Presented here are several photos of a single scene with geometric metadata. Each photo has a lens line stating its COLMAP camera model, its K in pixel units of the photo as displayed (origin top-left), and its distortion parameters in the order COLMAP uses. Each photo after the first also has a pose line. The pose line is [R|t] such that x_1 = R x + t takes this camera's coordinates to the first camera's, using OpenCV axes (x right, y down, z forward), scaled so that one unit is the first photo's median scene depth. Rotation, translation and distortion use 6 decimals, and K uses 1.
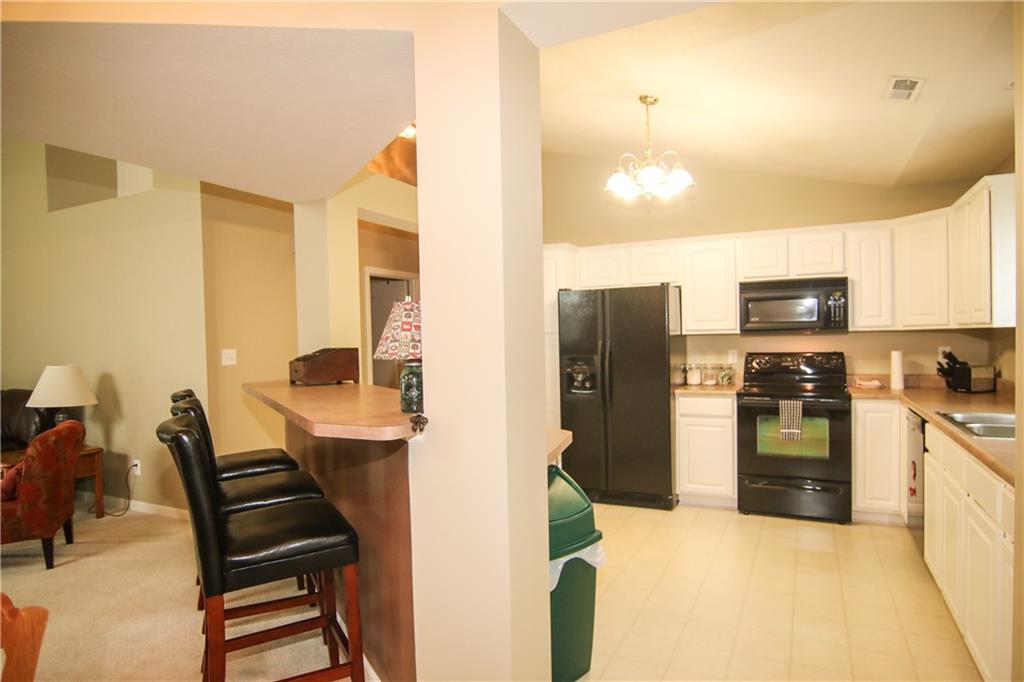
lens RADIAL K [[579.9, 0, 512.0], [0, 579.9, 341.0], [0, 0, 1]] dist [-0.001766, -0.000660]
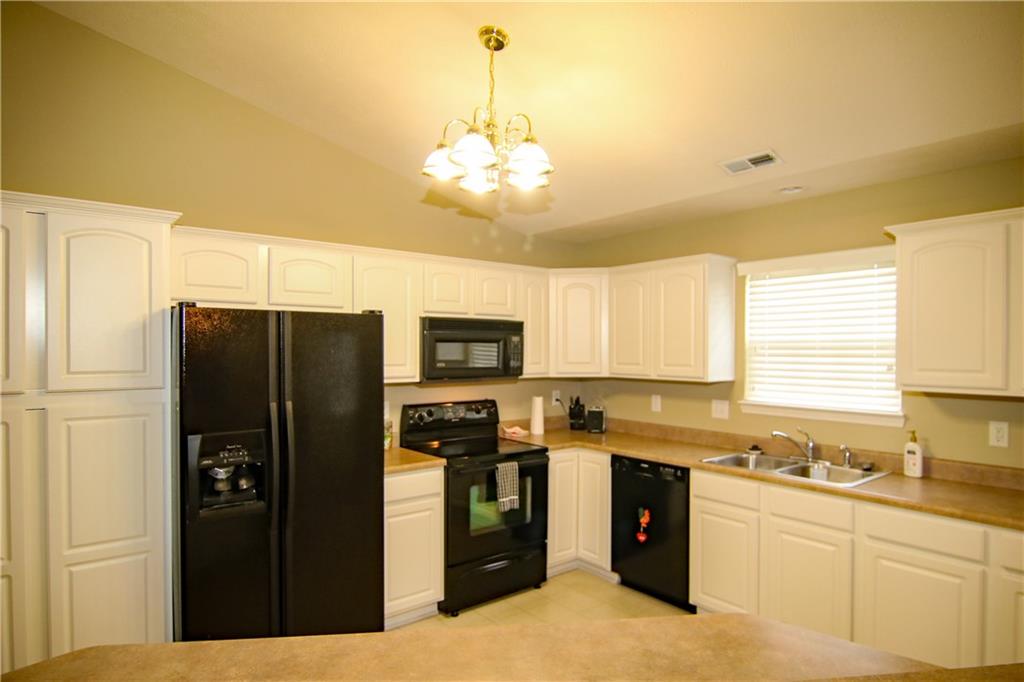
lens RADIAL K [[579.9, 0, 512.0], [0, 579.9, 341.0], [0, 0, 1]] dist [-0.001766, -0.000660]
pose [[0.422332, 0.034513, 0.905784, -0.277322], [0.004634, 0.999180, -0.040233, -0.038061], [-0.906430, 0.021189, 0.421825, 0.583698]]
